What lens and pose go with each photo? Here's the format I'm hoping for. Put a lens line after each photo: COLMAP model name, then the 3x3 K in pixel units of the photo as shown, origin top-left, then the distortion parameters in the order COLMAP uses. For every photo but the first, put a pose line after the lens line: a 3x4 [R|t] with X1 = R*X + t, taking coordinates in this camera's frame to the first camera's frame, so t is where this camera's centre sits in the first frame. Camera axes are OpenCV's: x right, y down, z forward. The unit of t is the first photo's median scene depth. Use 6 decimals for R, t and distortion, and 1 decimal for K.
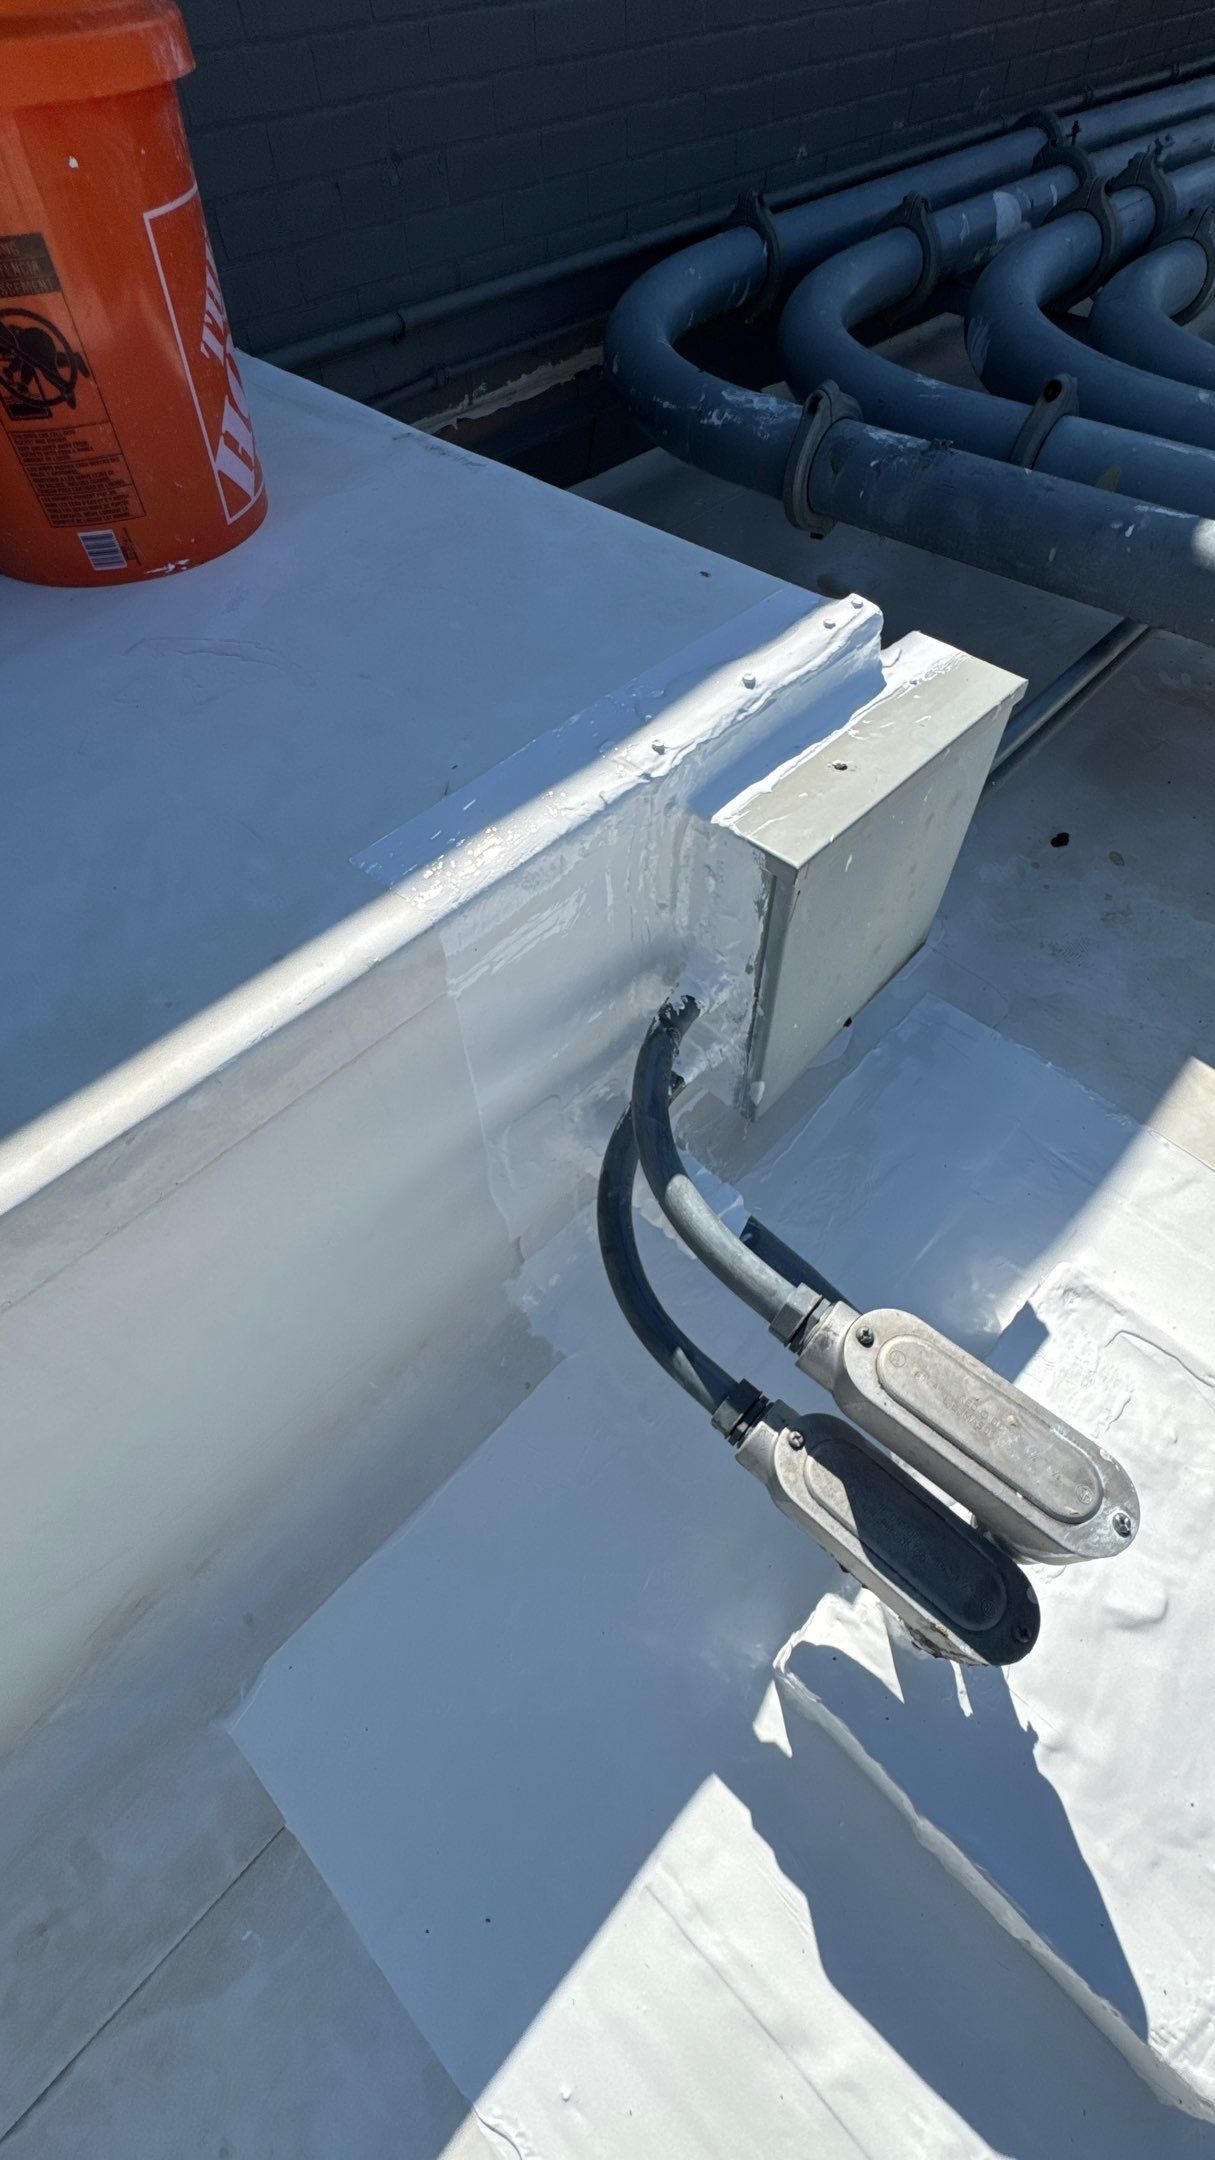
lens RADIAL K [[924.1, 0, 612.4], [0, 924.1, 1077.0], [0, 0, 1]] dist [-0.003510, 0.000486]
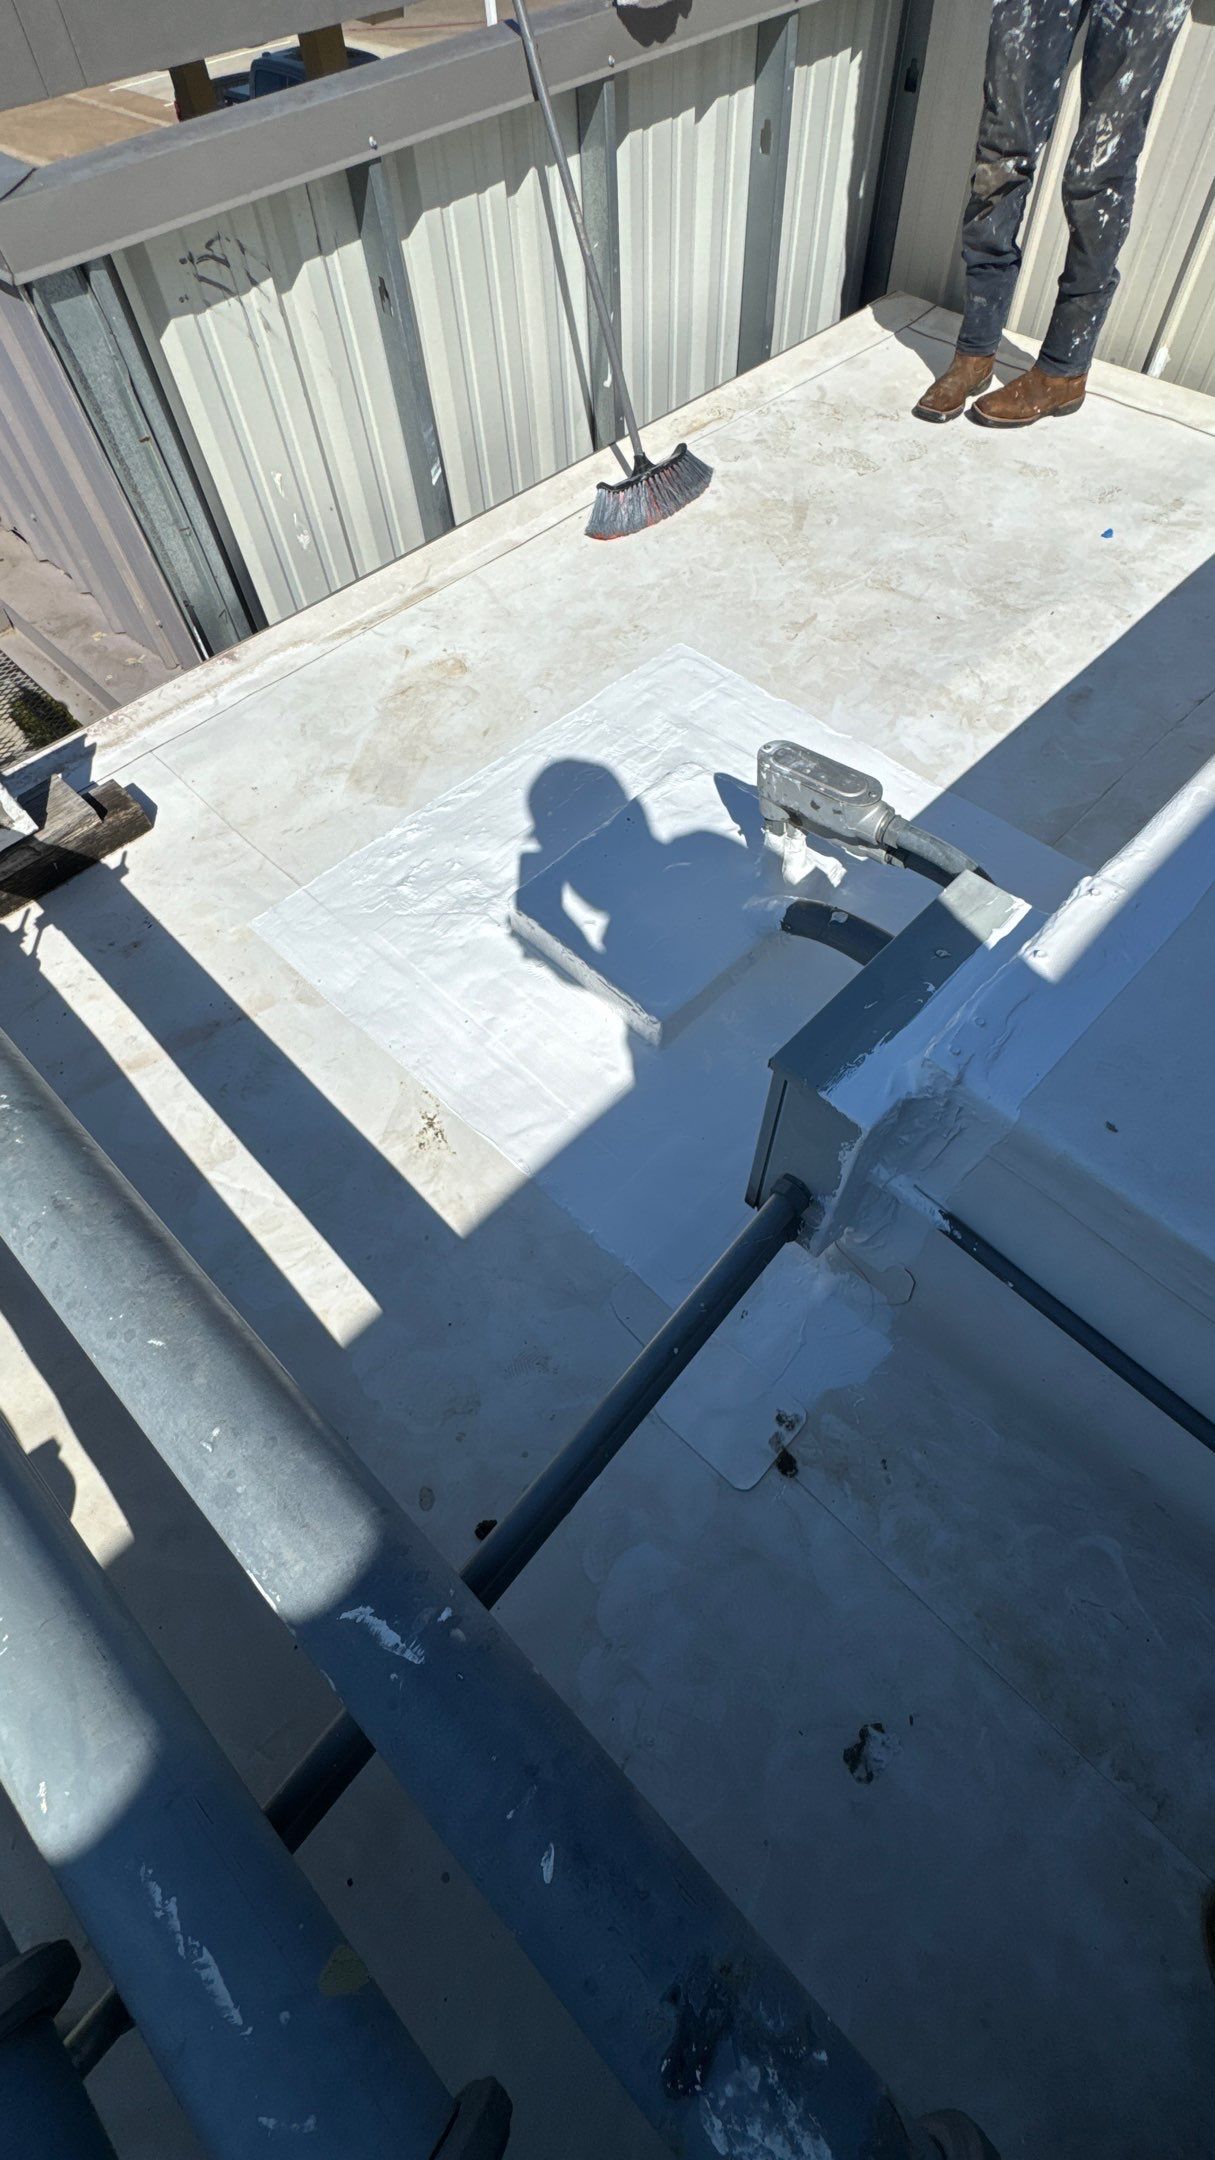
lens RADIAL K [[924.1, 0, 611.9], [0, 924.1, 1080.4], [0, 0, 1]] dist [-0.003510, 0.000486]
pose [[-0.998832, 0.006581, 0.047858, 0.561044], [0.041628, -0.385438, 0.921794, -1.403786], [0.024512, 0.922710, 0.384714, 0.565155]]
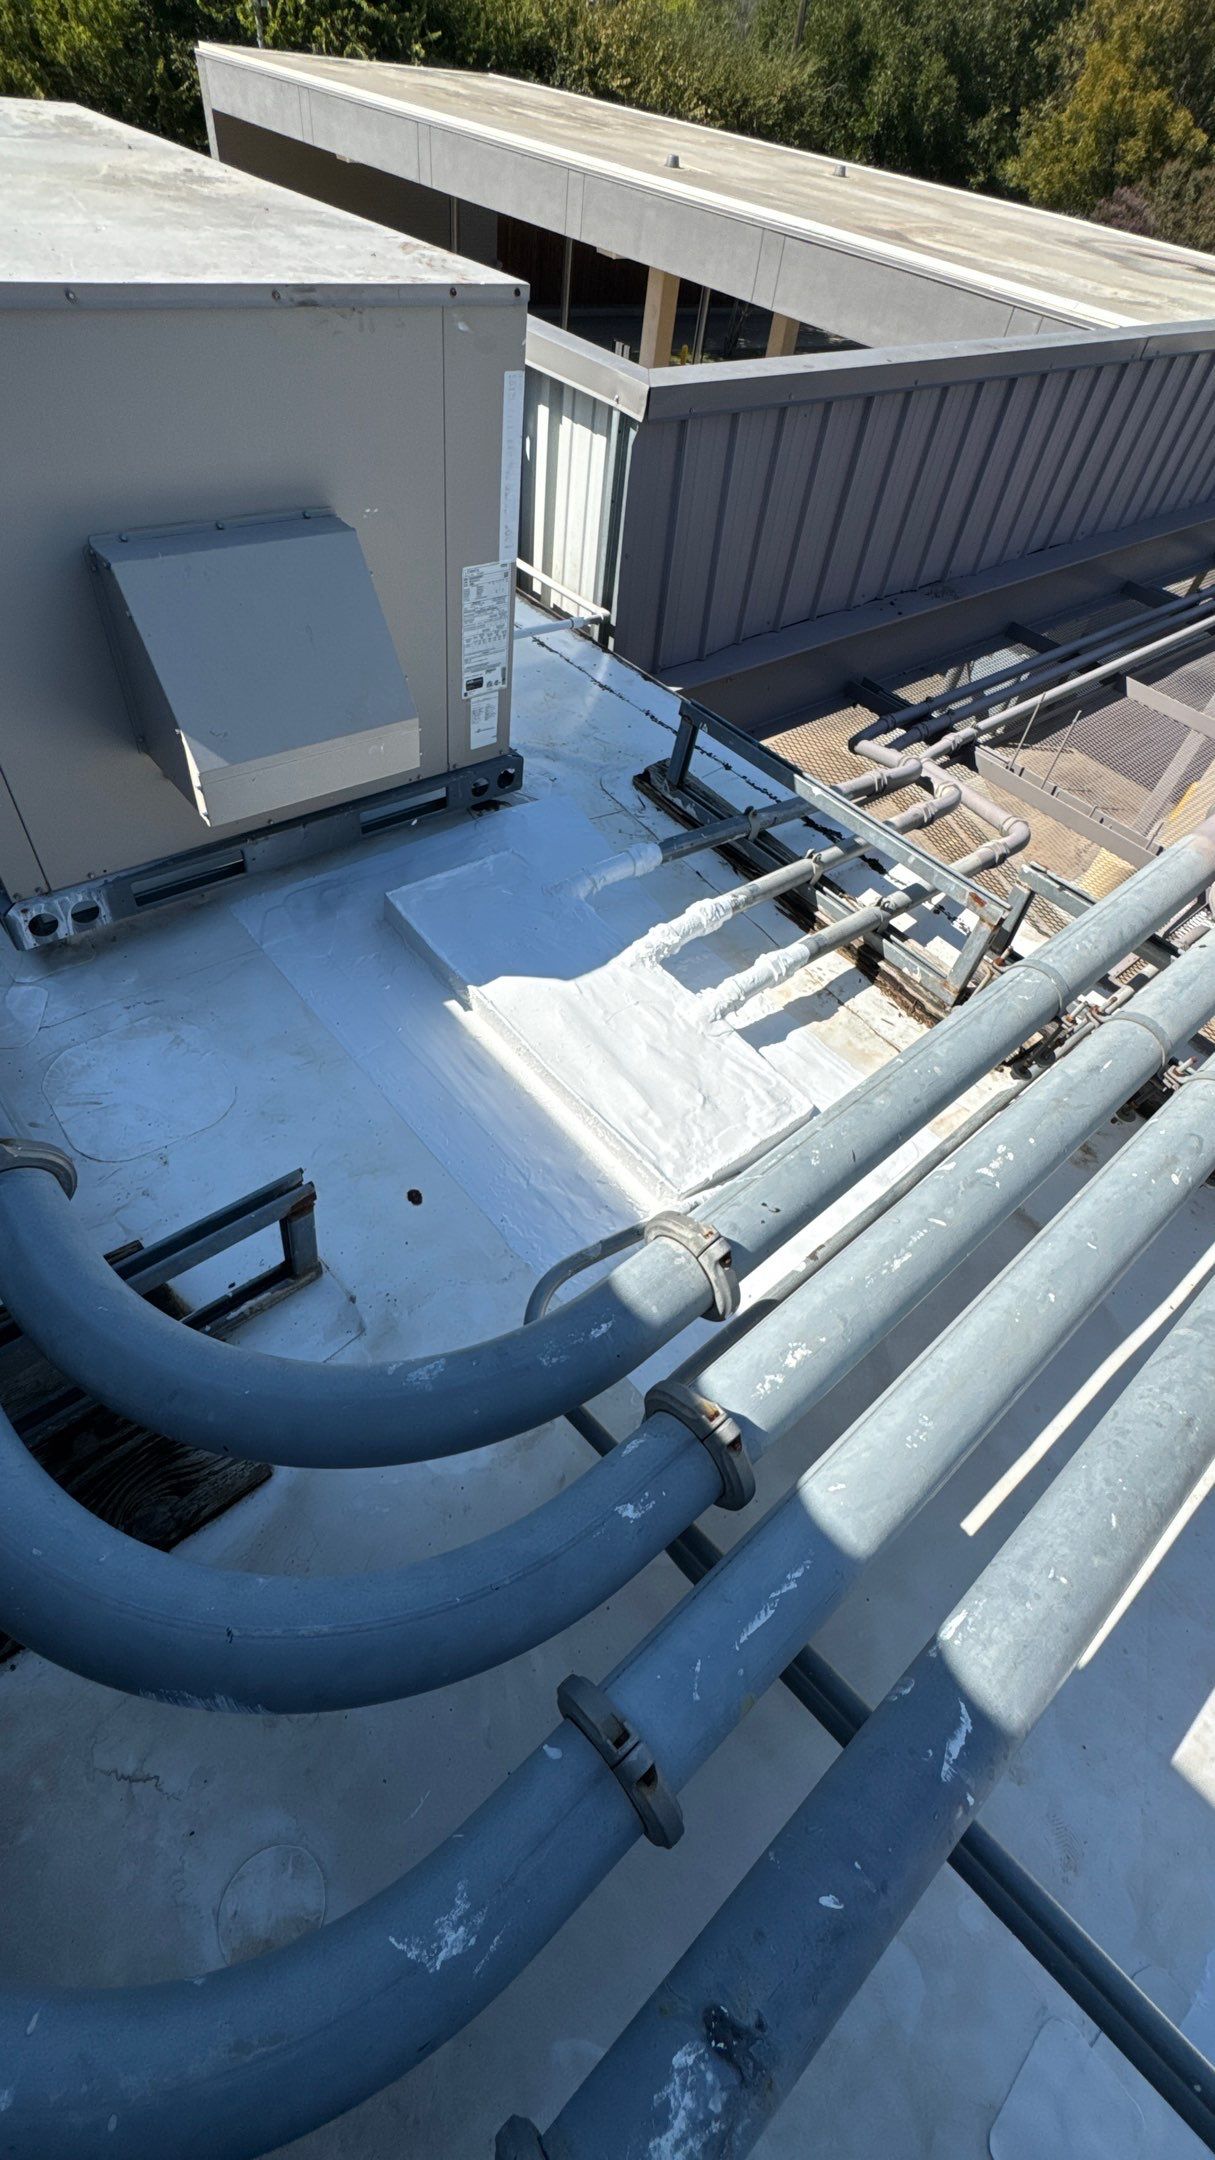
lens RADIAL K [[924.1, 0, 612.2], [0, 924.1, 1081.5], [0, 0, 1]] dist [-0.003510, 0.000486]
pose [[0.101759, -0.743185, 0.661302, 0.628932], [0.737649, 0.502388, 0.451087, -2.021045], [-0.667472, 0.441907, 0.599333, 0.615671]]
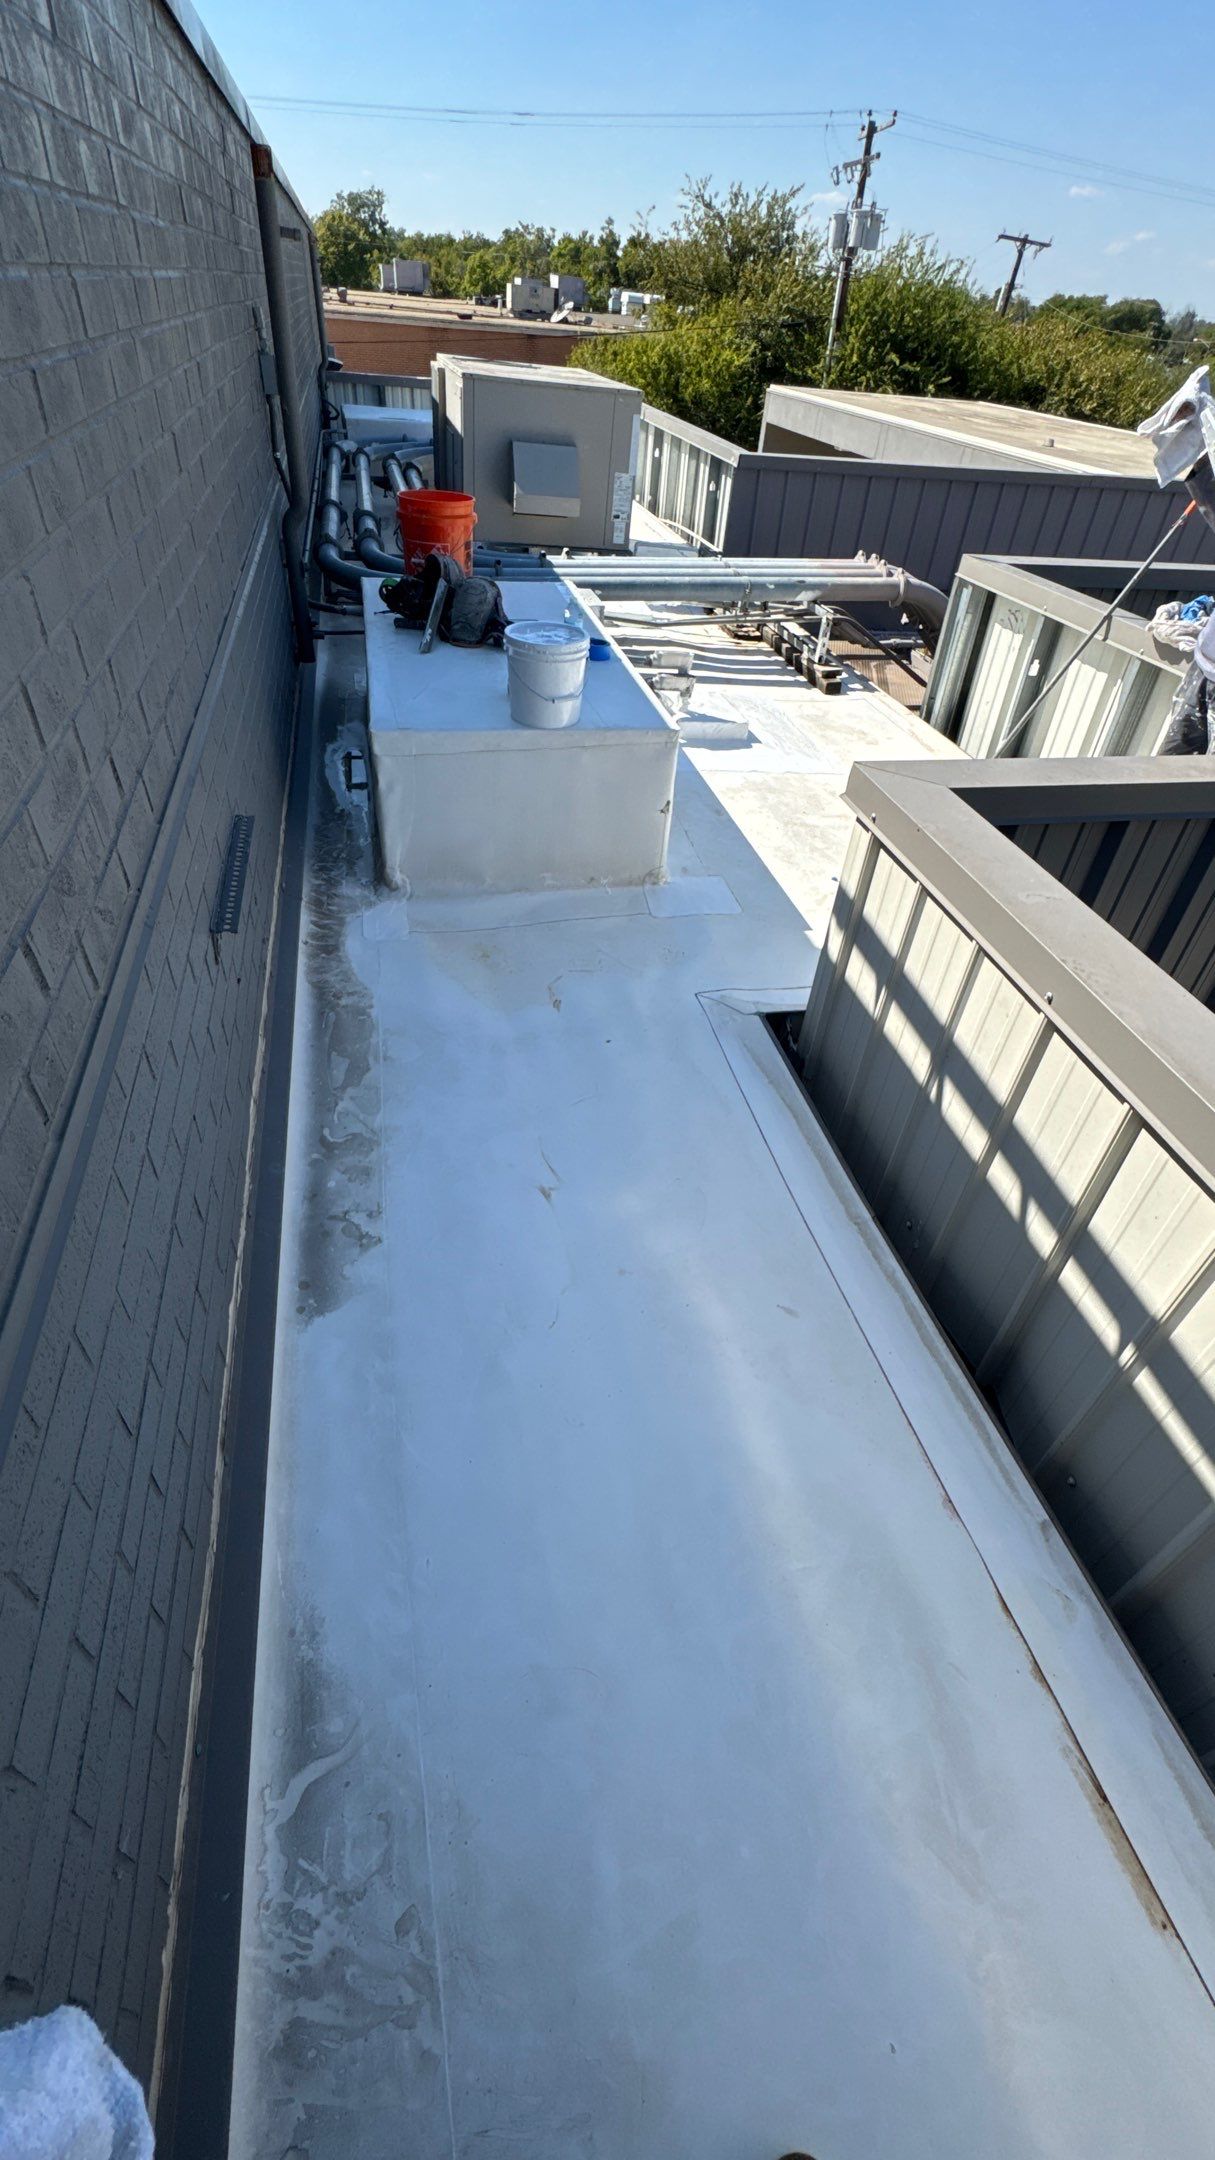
lens RADIAL K [[924.1, 0, 611.8], [0, 924.1, 1077.7], [0, 0, 1]] dist [-0.003510, 0.000486]
pose [[0.552460, -0.496294, 0.669686, -4.611685], [0.628026, 0.776098, 0.057062, 1.608535], [-0.548062, 0.389056, 0.740448, -2.047700]]
